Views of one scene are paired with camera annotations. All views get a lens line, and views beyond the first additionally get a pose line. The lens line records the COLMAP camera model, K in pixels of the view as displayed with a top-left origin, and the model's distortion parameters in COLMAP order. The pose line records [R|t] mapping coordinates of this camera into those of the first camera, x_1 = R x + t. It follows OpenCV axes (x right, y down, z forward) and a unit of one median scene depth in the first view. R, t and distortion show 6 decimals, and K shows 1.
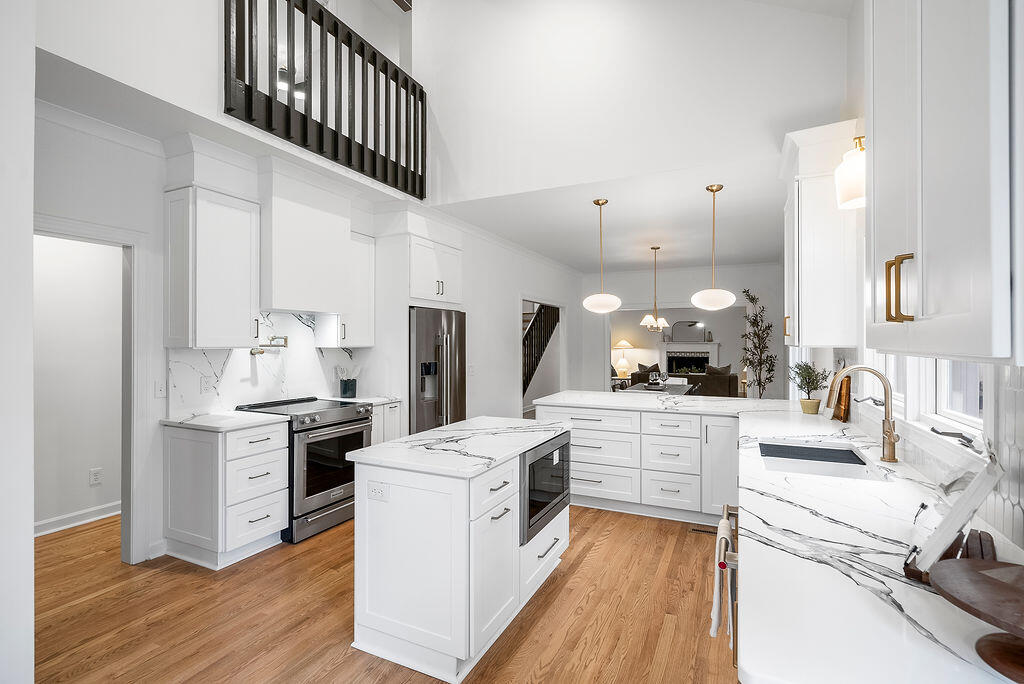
lens RADIAL K [[470.8, 0, 512.0], [0, 470.8, 342.0], [0, 0, 1]] dist [-0.000012, -0.000054]
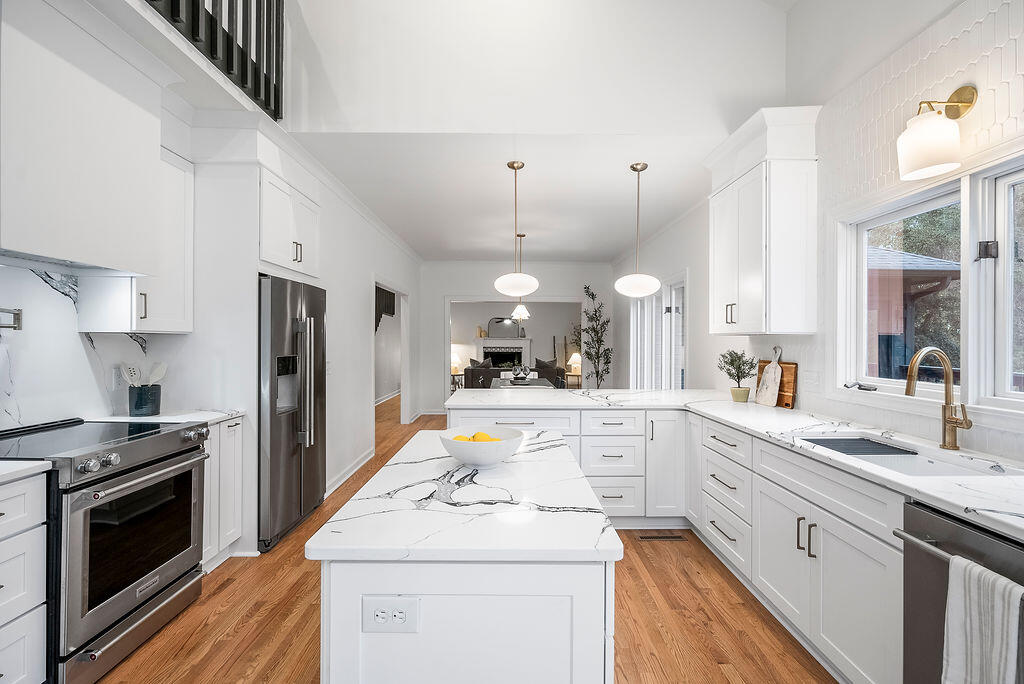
lens RADIAL K [[465.2, 0, 513.5], [0, 465.2, 339.3], [0, 0, 1]] dist [-0.002920, 0.001436]
pose [[0.899732, 0.005416, 0.436410, -0.211159], [-0.005306, 0.999985, -0.001471, 0.020737], [-0.436411, -0.000992, 0.899747, 0.288576]]
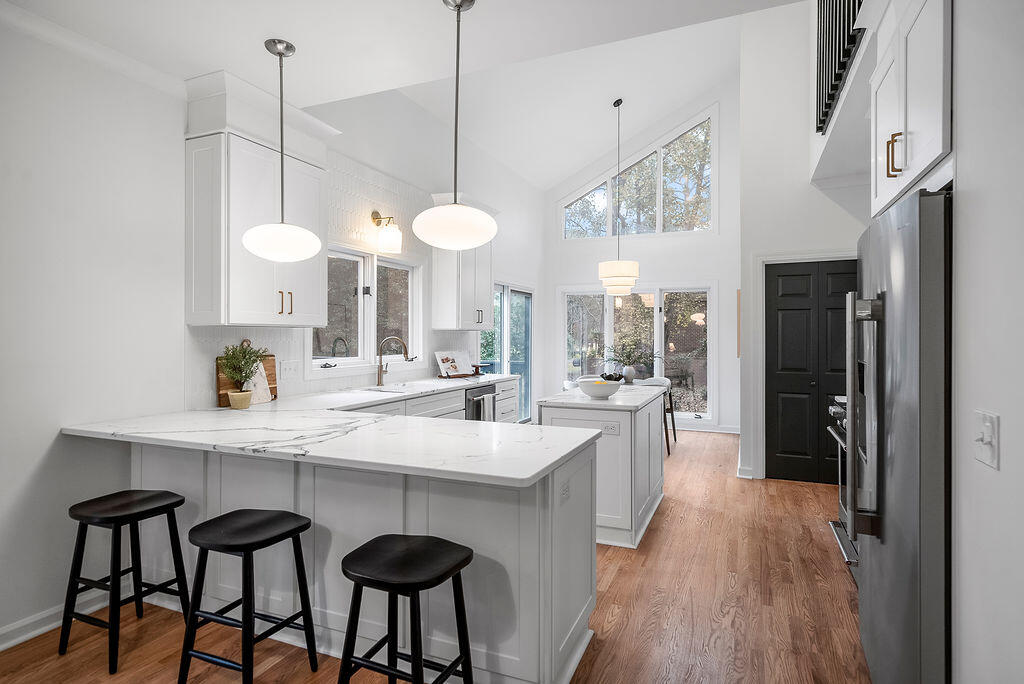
lens RADIAL K [[538.0, 0, 518.4], [0, 538.0, 331.5], [0, 0, 1]] dist [0.003691, 0.000669]
pose [[-0.998980, -0.002682, -0.045079, 0.177599], [-0.002388, 0.999976, -0.006555, 0.021463], [0.045095, -0.006440, -0.998962, 1.746447]]
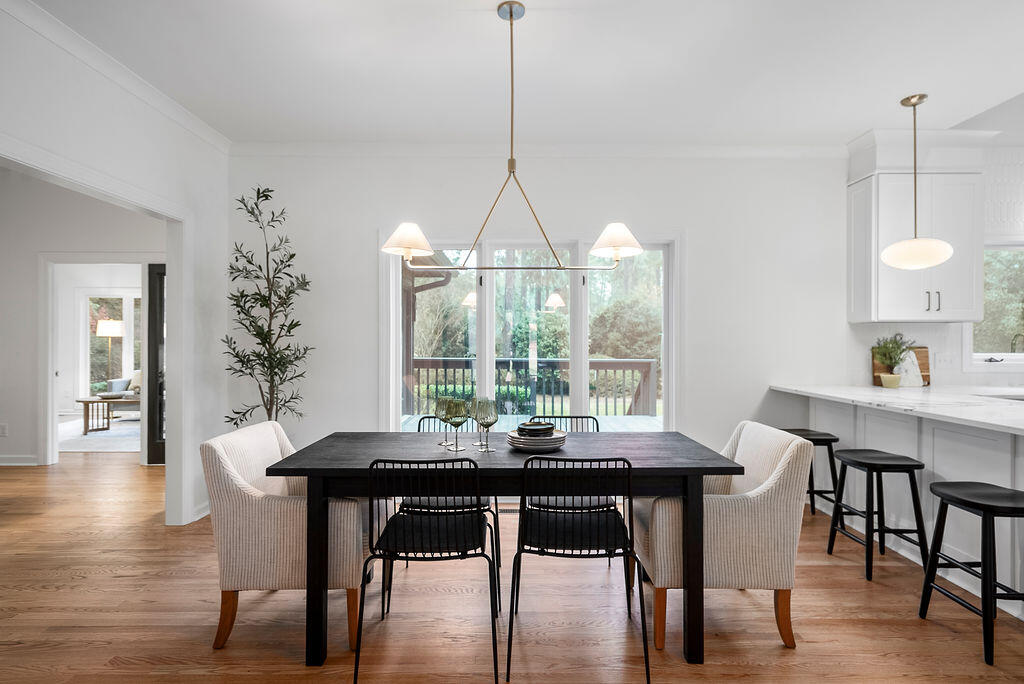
lens RADIAL K [[528.3, 0, 512.0], [0, 528.3, 342.0], [0, 0, 1]] dist [0.003944, 0.000432]
pose [[-0.426440, -0.003094, 0.904510, -0.048948], [-0.004700, 0.999988, 0.001205, 0.049812], [-0.904504, -0.003738, -0.426450, 2.001665]]
